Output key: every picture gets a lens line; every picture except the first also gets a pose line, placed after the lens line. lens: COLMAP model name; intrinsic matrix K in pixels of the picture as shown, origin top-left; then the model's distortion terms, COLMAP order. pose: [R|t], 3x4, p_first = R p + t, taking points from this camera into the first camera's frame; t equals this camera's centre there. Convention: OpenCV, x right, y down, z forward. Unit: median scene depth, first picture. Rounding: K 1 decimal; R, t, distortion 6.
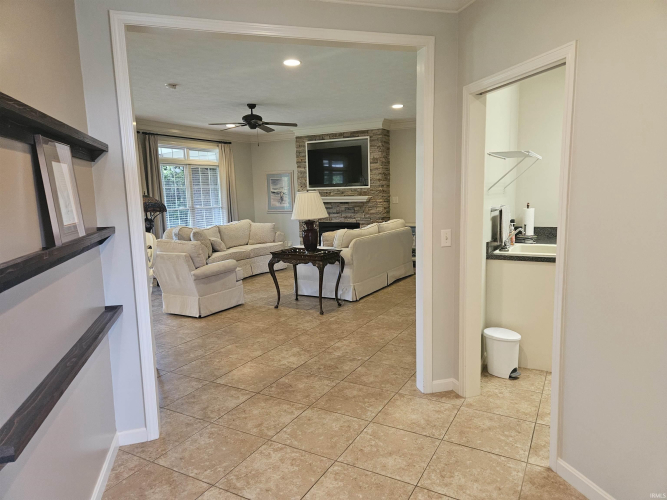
lens RADIAL K [[444.7, 0, 338.0], [0, 444.7, 251.5], [0, 0, 1]] dist [0.071250, -0.000458]
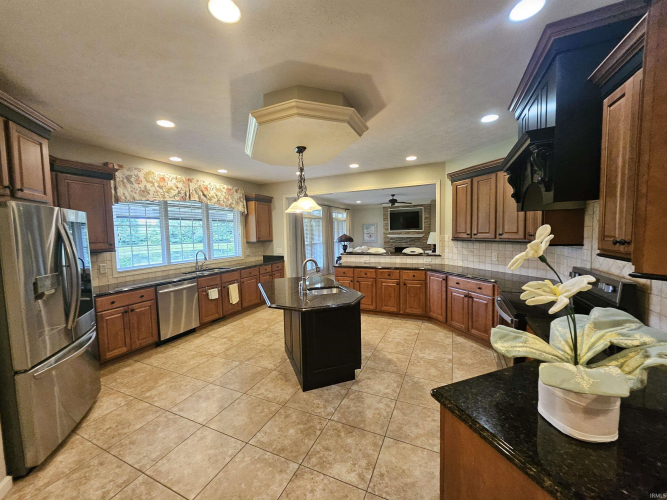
lens RADIAL K [[262.3, 0, 333.5], [0, 262.3, 249.8], [0, 0, 1]] dist [0.006902, -0.003302]
pose [[0.997242, -0.005380, 0.074023, -0.490264], [0.010721, 0.997352, -0.071935, 0.037913], [-0.073440, 0.072530, 0.994659, -0.235006]]
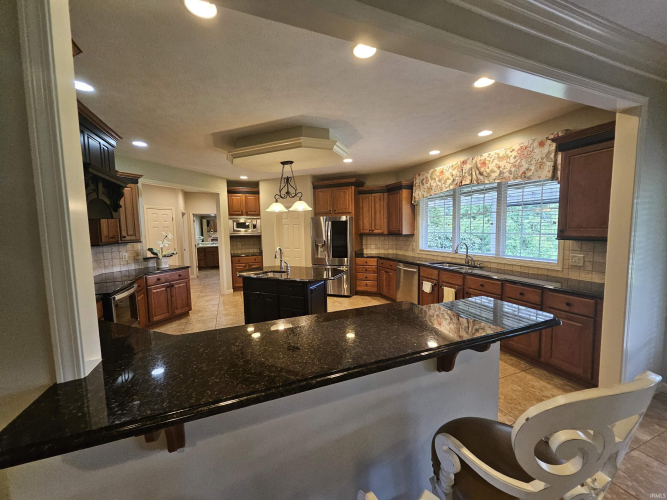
lens RADIAL K [[262.3, 0, 334.5], [0, 262.3, 249.6], [0, 0, 1]] dist [0.006902, -0.003302]
pose [[-0.631893, 0.098917, -0.768717, -0.189121], [-0.072565, 0.979915, 0.185743, -0.068757], [0.771651, 0.173152, -0.612024, 0.498095]]
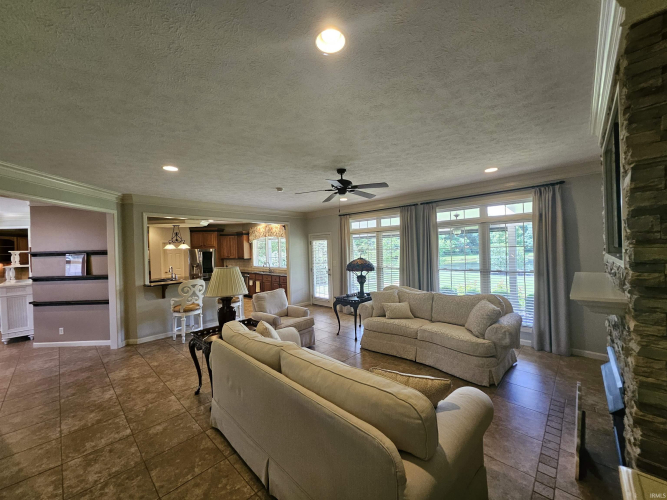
lens RADIAL K [[262.3, 0, 336.0], [0, 262.3, 249.1], [0, 0, 1]] dist [0.006902, -0.003302]
pose [[-0.251404, 0.036732, -0.967185, 0.292764], [-0.097140, 0.993276, 0.062973, -0.162103], [0.962995, 0.109784, -0.246145, 0.945901]]
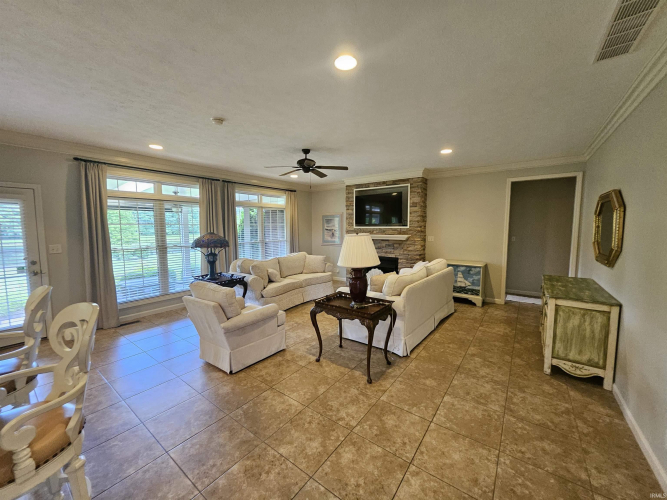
lens RADIAL K [[262.3, 0, 333.0], [0, 262.3, 247.9], [0, 0, 1]] dist [0.006902, -0.003302]
pose [[0.990269, 0.031484, -0.135561, -0.030659], [-0.038591, 0.997997, -0.050122, -0.054898], [0.133711, 0.054866, 0.989500, 0.334354]]
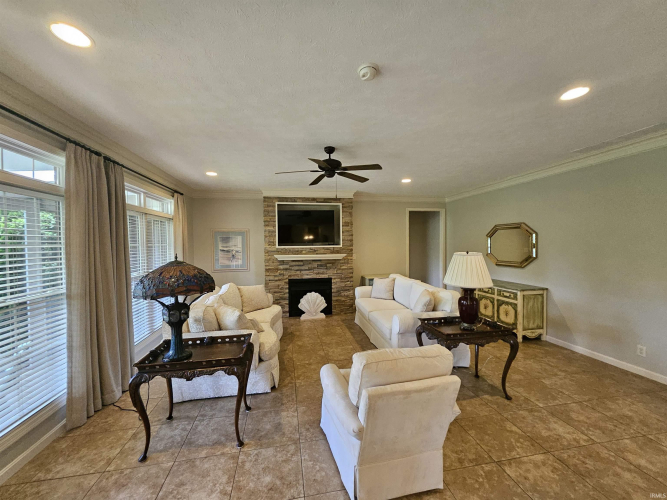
lens RADIAL K [[262.3, 0, 331.0], [0, 262.3, 250.6], [0, 0, 1]] dist [0.006902, -0.003302]
pose [[0.776656, -0.002437, 0.629920, -0.408178], [0.079402, 0.992395, -0.094059, -0.077988], [-0.624901, 0.123068, 0.770943, 0.535971]]
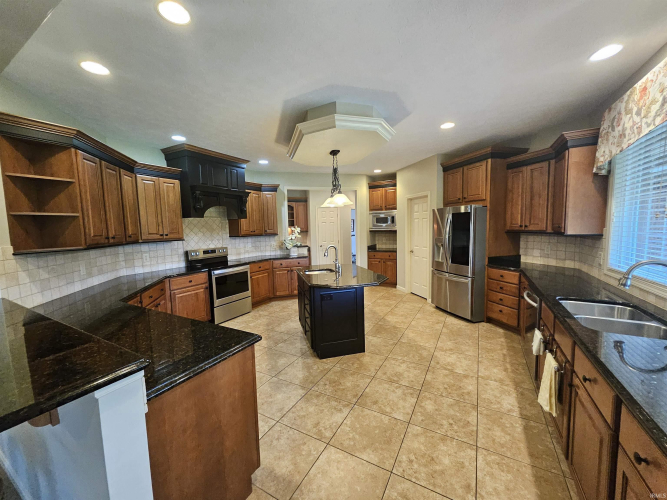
lens RADIAL K [[262.3, 0, 333.2], [0, 262.3, 250.3], [0, 0, 1]] dist [0.006902, -0.003302]
pose [[-0.998767, 0.047858, 0.013191, -0.504337], [0.049607, 0.972355, 0.228175, -0.071136], [-0.001907, 0.228548, -0.973531, 0.566881]]
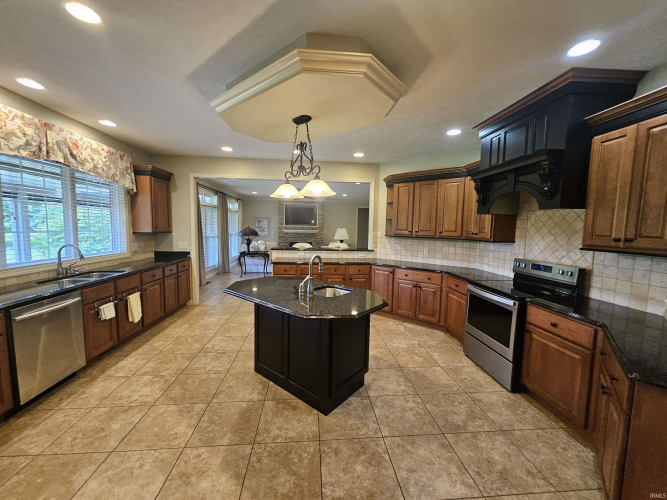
lens RADIAL K [[262.3, 0, 333.5], [0, 262.3, 249.1], [0, 0, 1]] dist [0.006902, -0.003302]
pose [[0.829385, -0.007933, 0.558621, -0.644303], [0.039123, 0.998269, -0.043909, 0.031582], [-0.557306, 0.058273, 0.828260, -0.134541]]
